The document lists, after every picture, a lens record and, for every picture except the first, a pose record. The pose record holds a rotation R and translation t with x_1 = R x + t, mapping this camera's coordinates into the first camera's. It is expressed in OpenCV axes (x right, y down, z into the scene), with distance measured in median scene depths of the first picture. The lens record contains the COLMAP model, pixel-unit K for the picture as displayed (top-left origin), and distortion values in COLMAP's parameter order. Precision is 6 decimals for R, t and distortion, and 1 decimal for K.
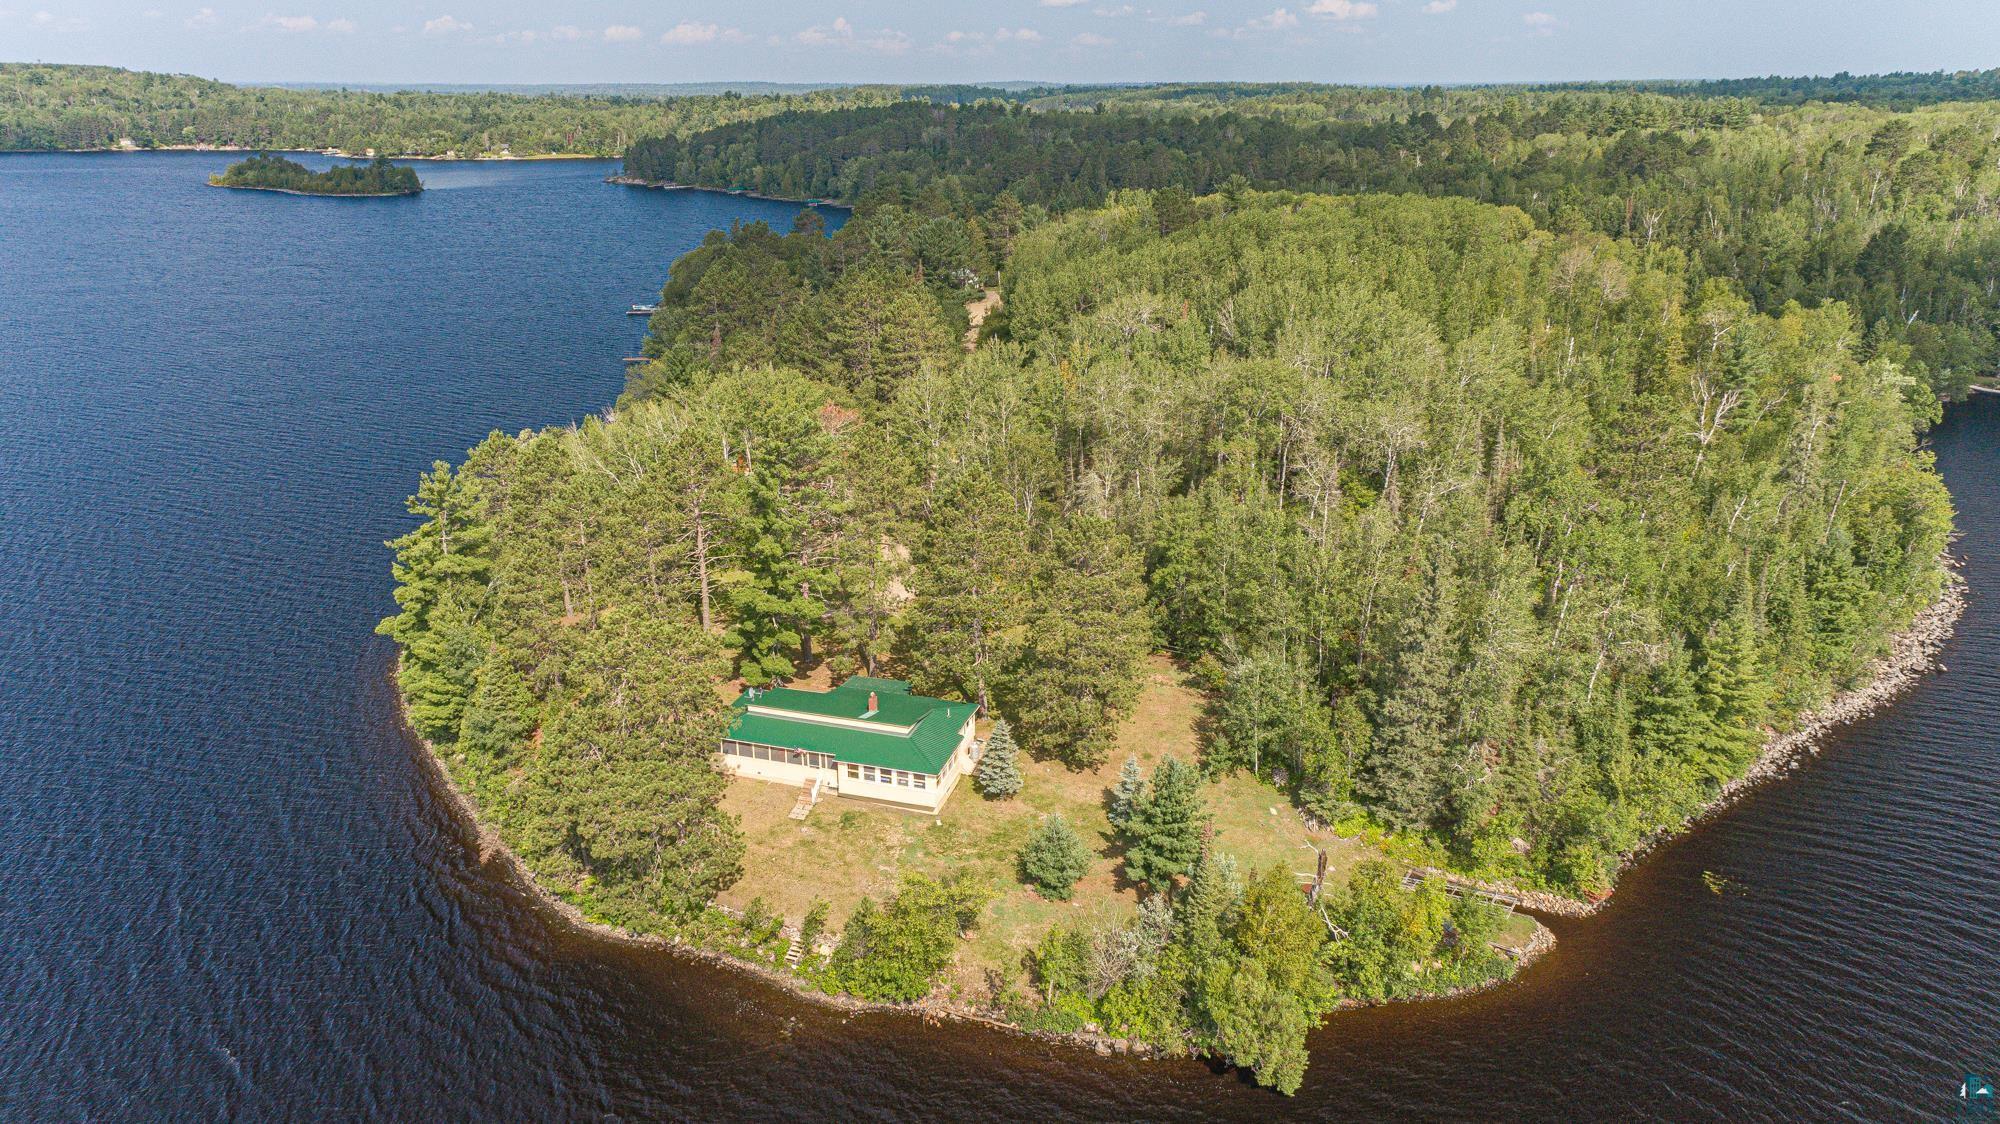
lens RADIAL K [[1366.1, 0, 1002.3], [0, 1366.1, 558.9], [0, 0, 1]] dist [0.023003, 0.005801]
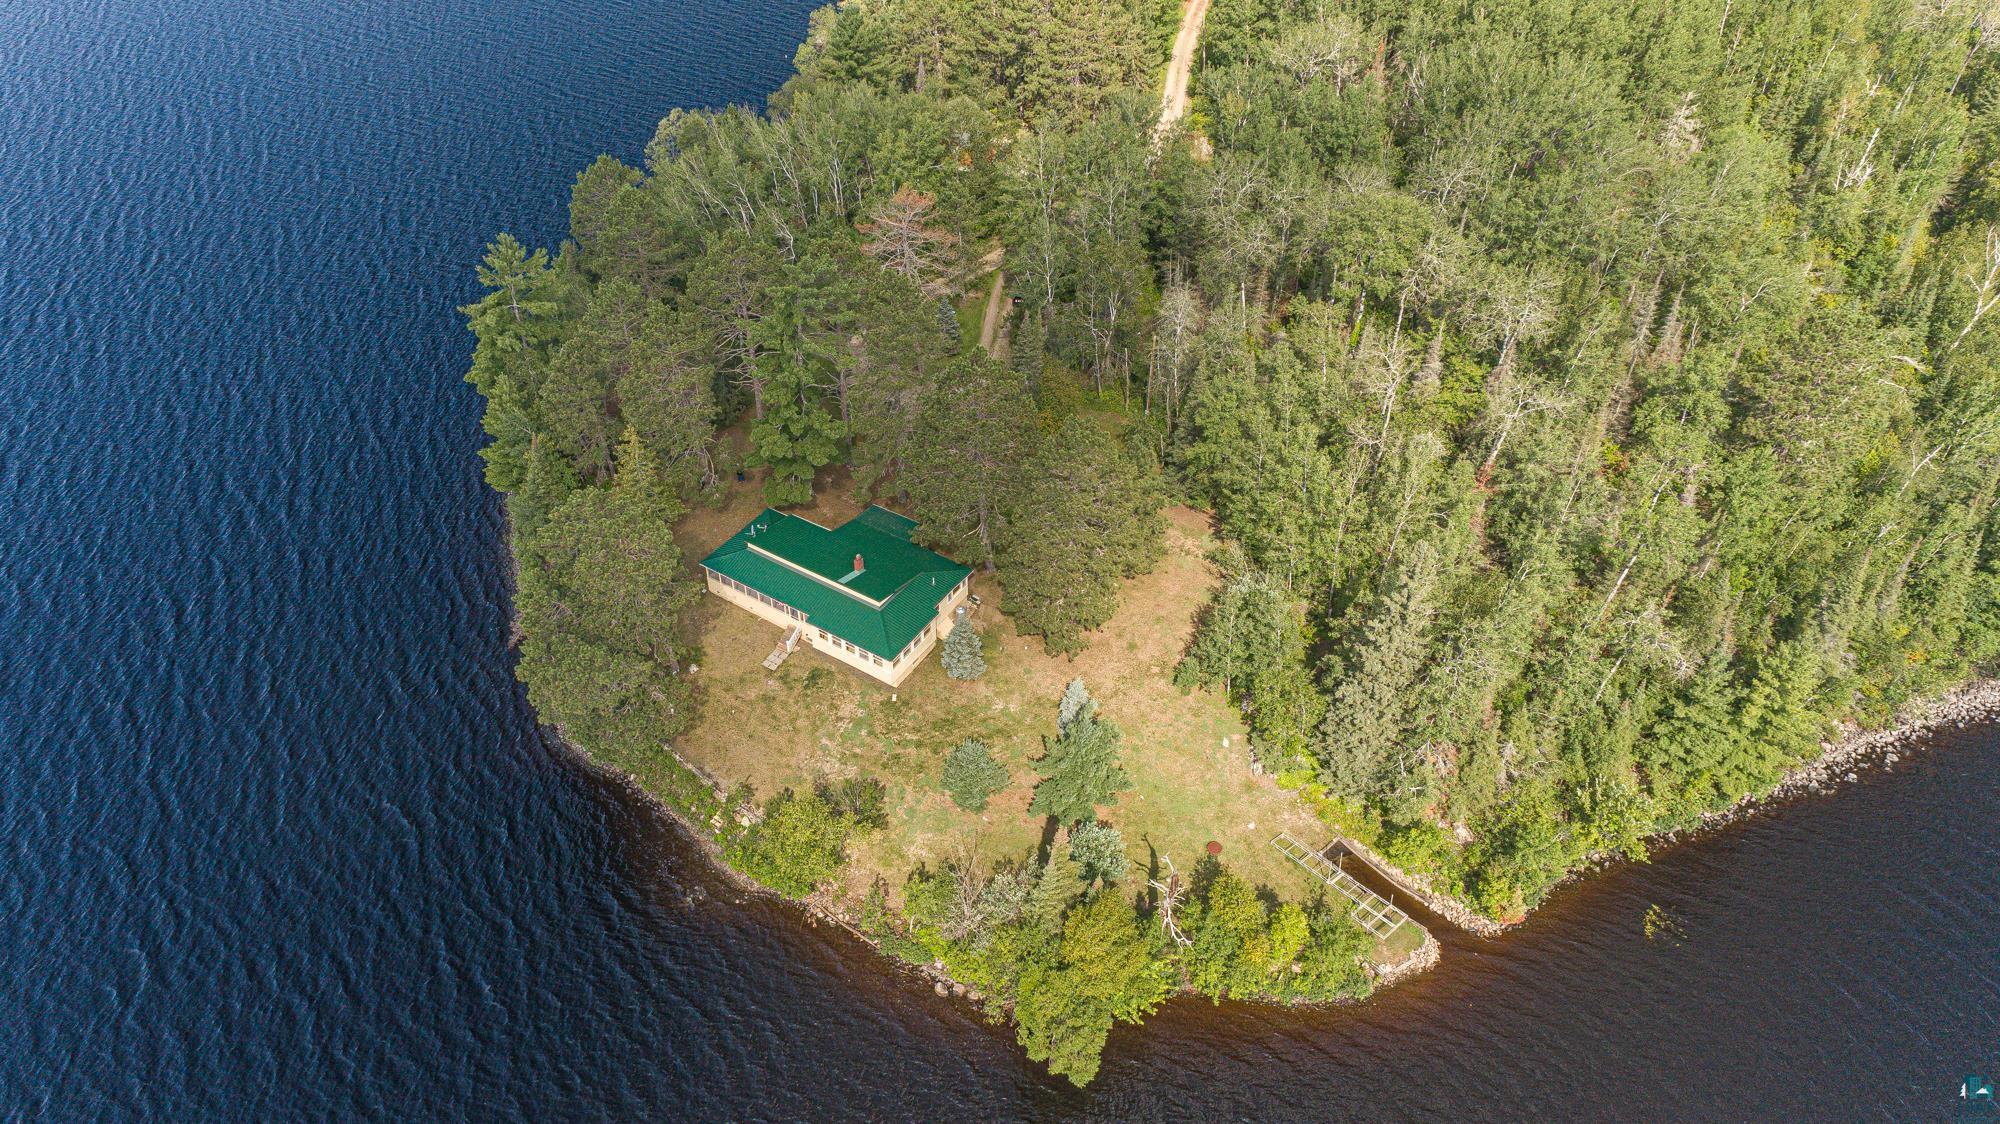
lens RADIAL K [[1366.1, 0, 1000.5], [0, 1366.1, 564.0], [0, 0, 1]] dist [0.023003, 0.005801]
pose [[0.964120, 0.176019, -0.198719, 0.226644], [-0.096271, 0.929439, 0.356194, -0.288830], [0.247394, -0.324284, 0.913037, 0.100038]]
